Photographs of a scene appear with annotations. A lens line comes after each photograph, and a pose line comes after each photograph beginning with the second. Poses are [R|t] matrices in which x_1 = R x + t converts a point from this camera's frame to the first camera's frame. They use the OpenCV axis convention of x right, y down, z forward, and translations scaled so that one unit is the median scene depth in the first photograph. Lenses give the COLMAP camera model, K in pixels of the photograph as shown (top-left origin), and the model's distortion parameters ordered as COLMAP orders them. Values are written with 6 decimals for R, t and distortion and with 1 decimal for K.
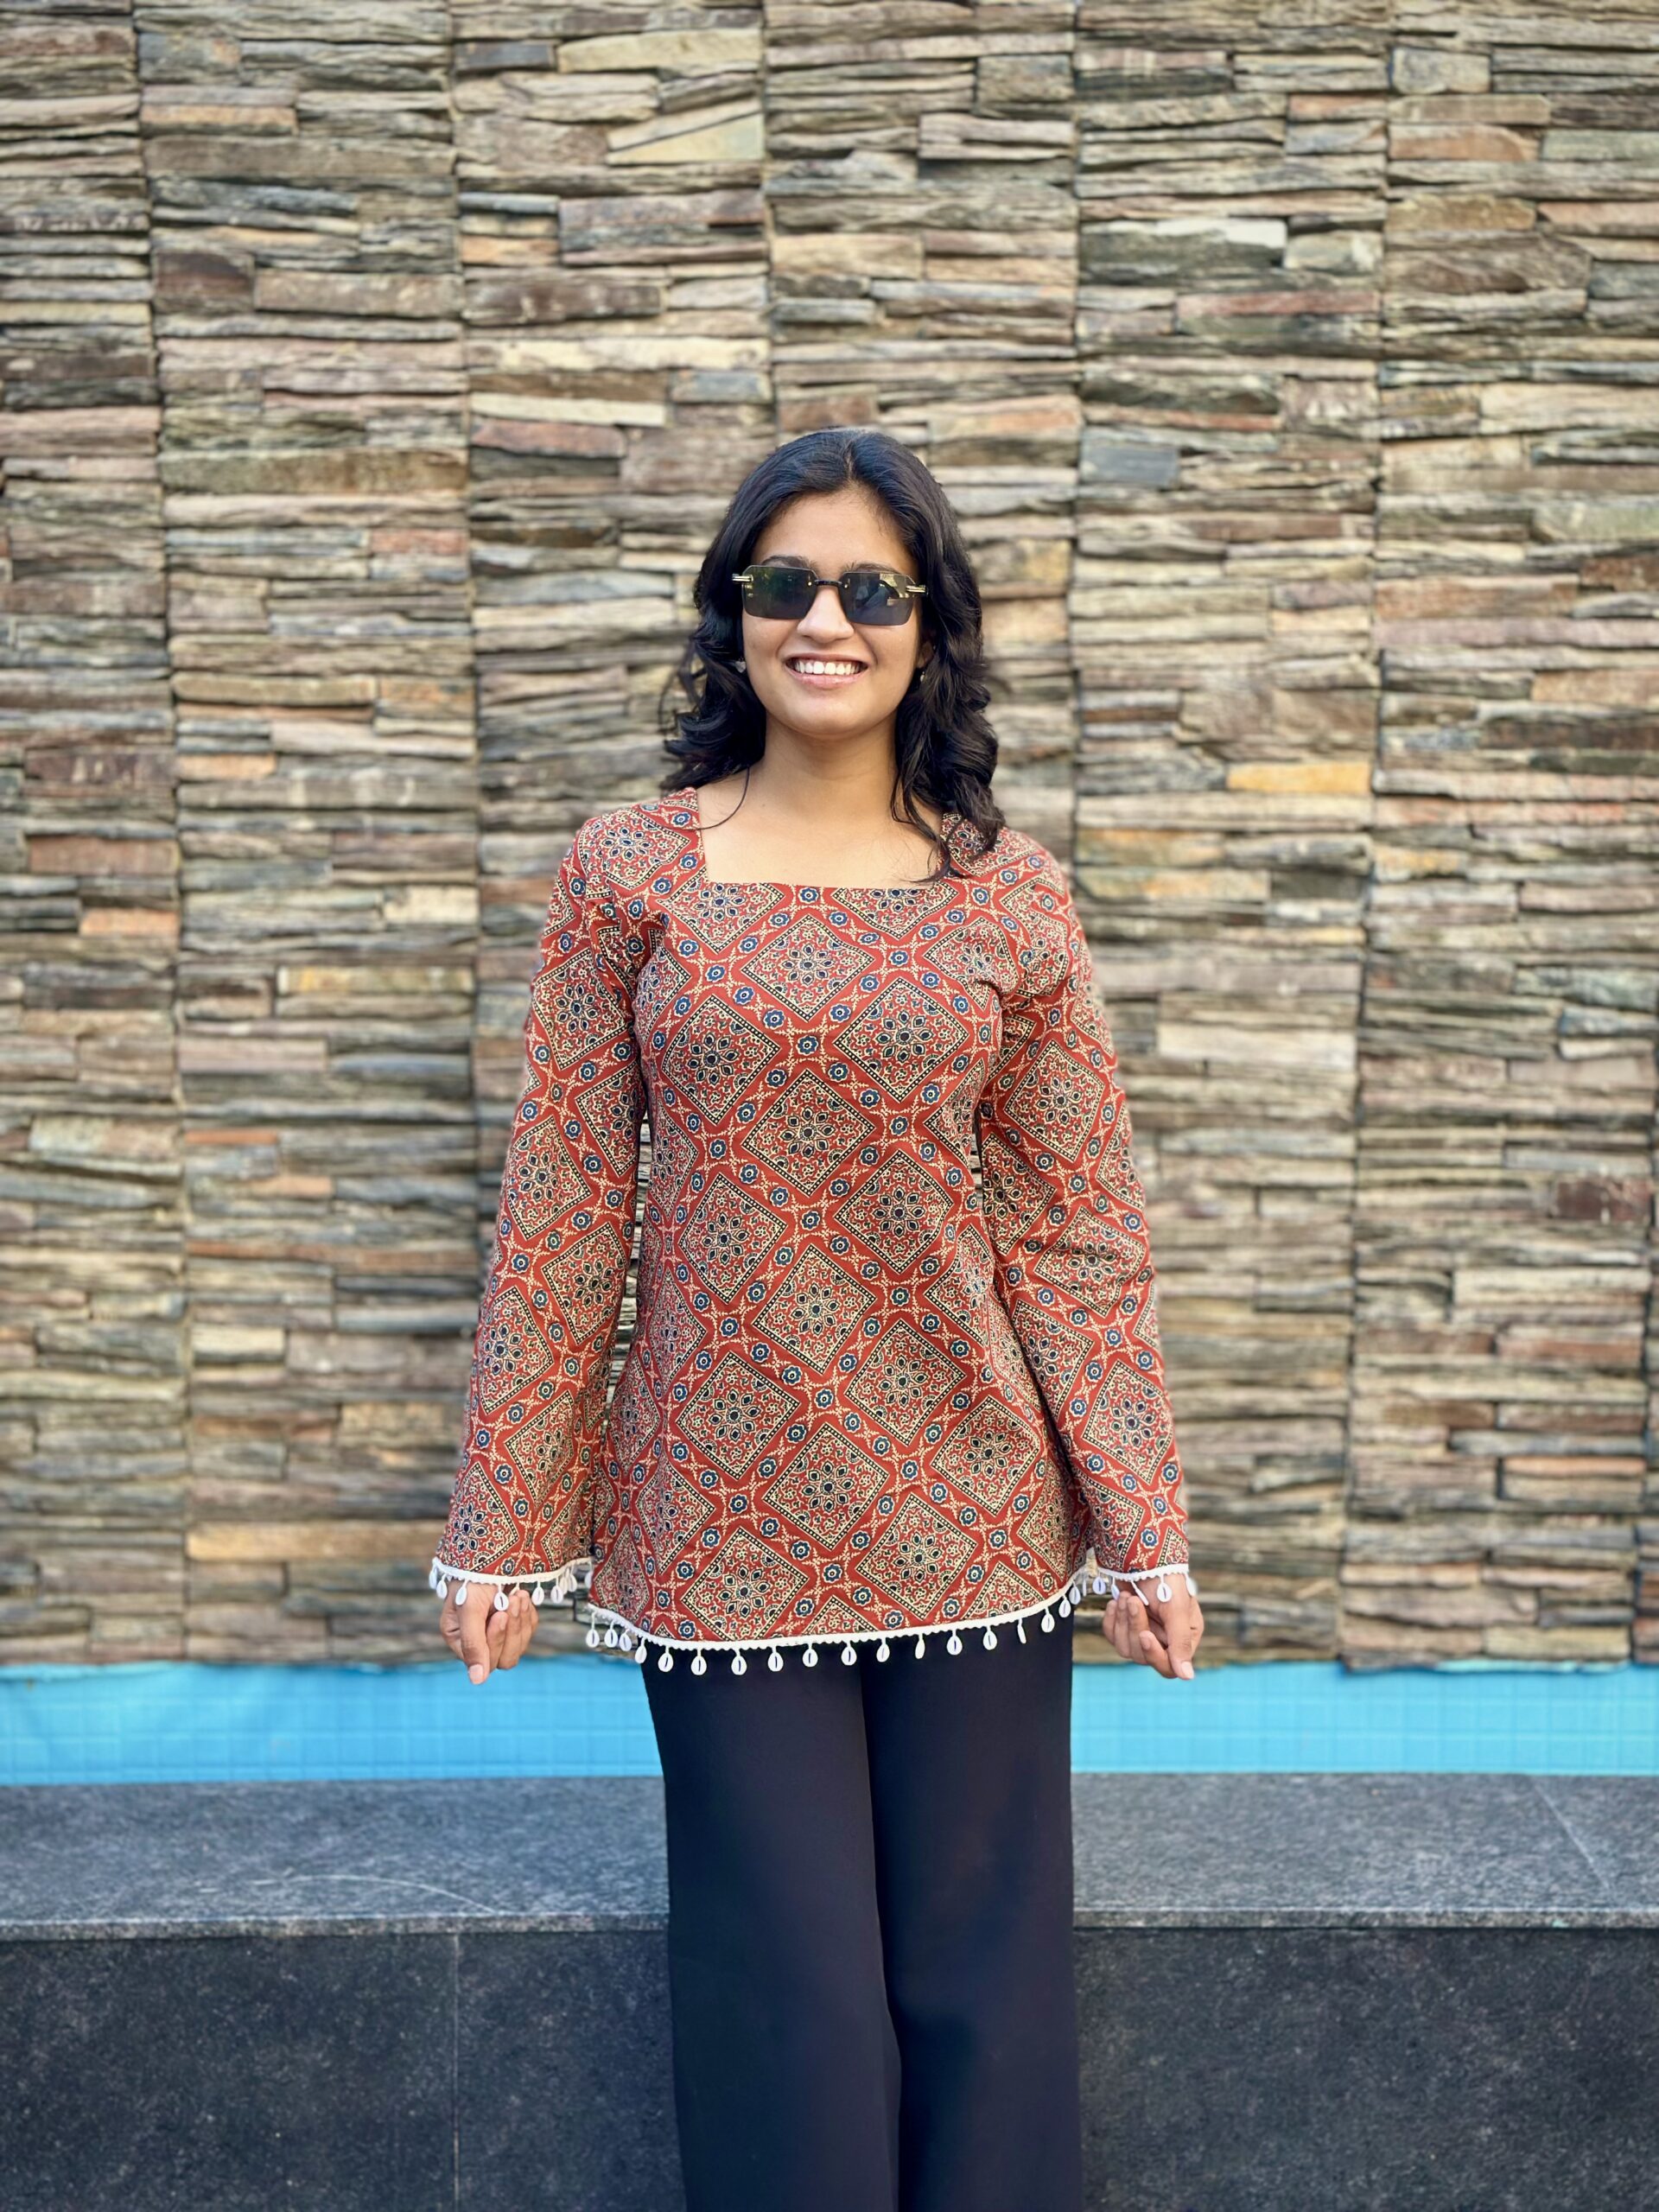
lens RADIAL K [[3059.6, 0, 796.4], [0, 3059.6, 1127.7], [0, 0, 1]] dist [0.081257, 0.000000]
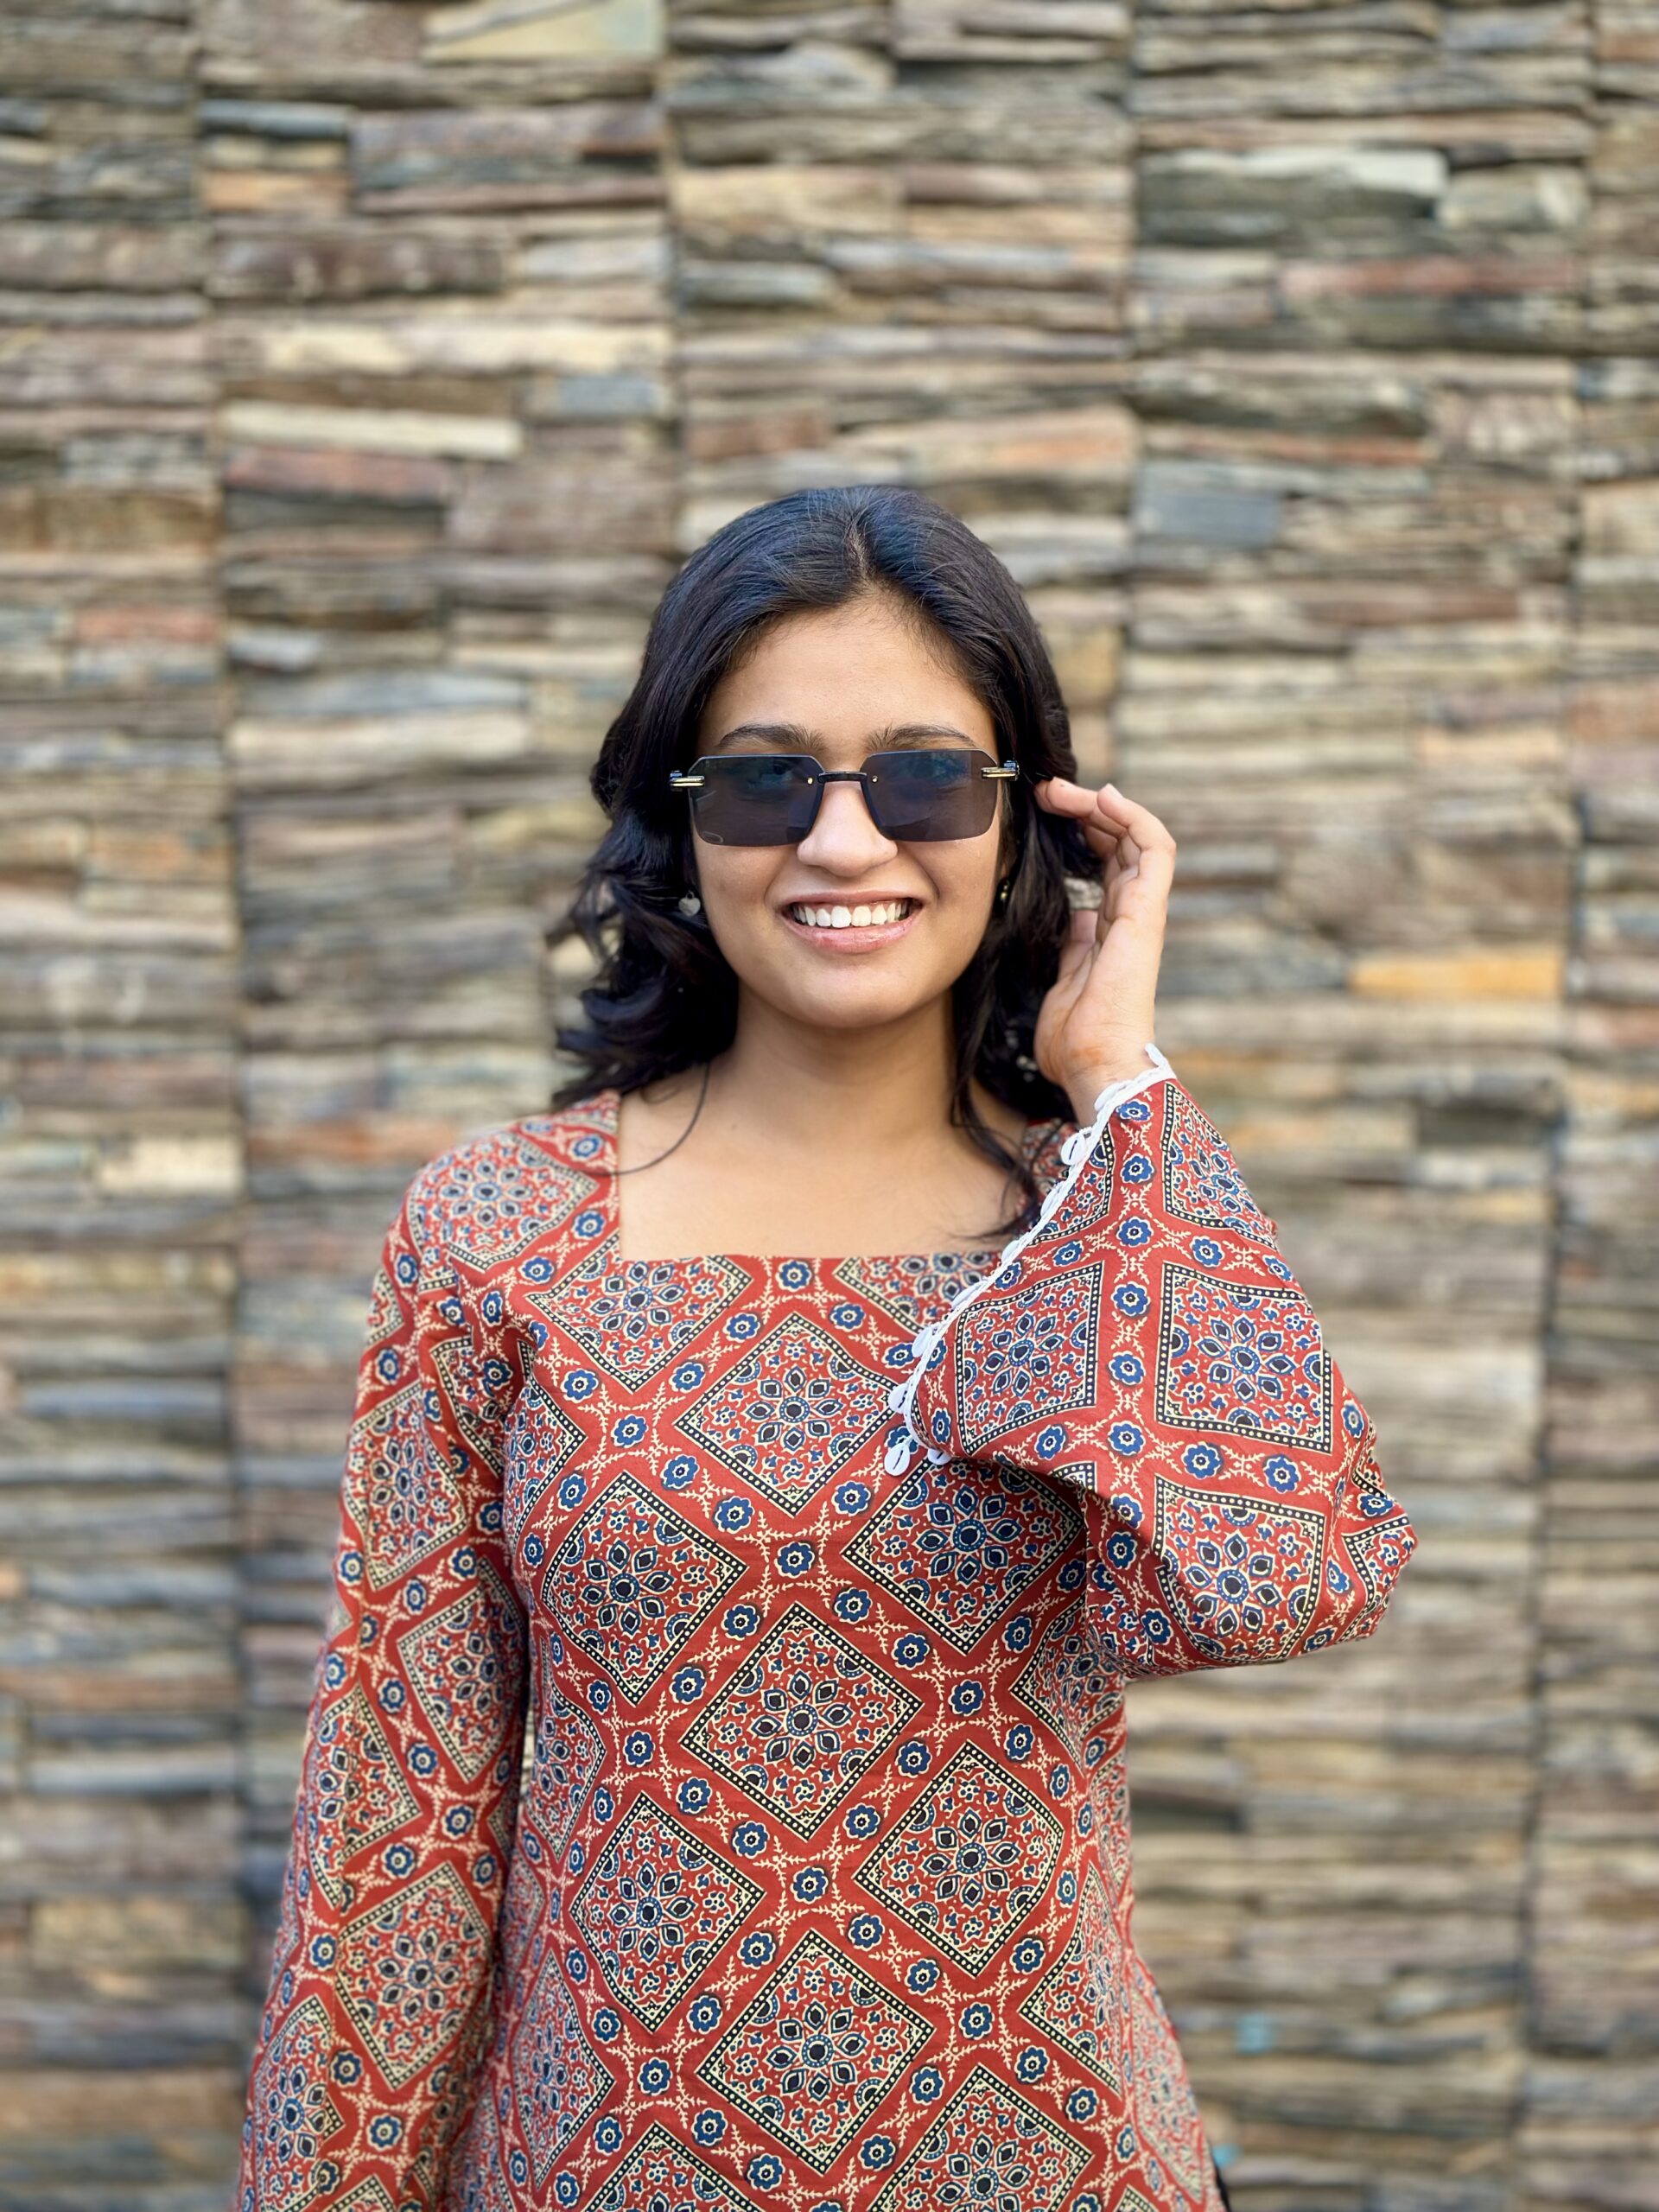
lens RADIAL K [[3059.6, 0, 754.8], [0, 3059.6, 1159.9], [0, 0, 1]] dist [0.081257, 0.000000]
pose [[0.999147, -0.006220, 0.040834, -0.019097], [0.006782, 0.999884, -0.013640, -0.065612], [-0.040744, 0.013905, 0.999073, 0.331734]]
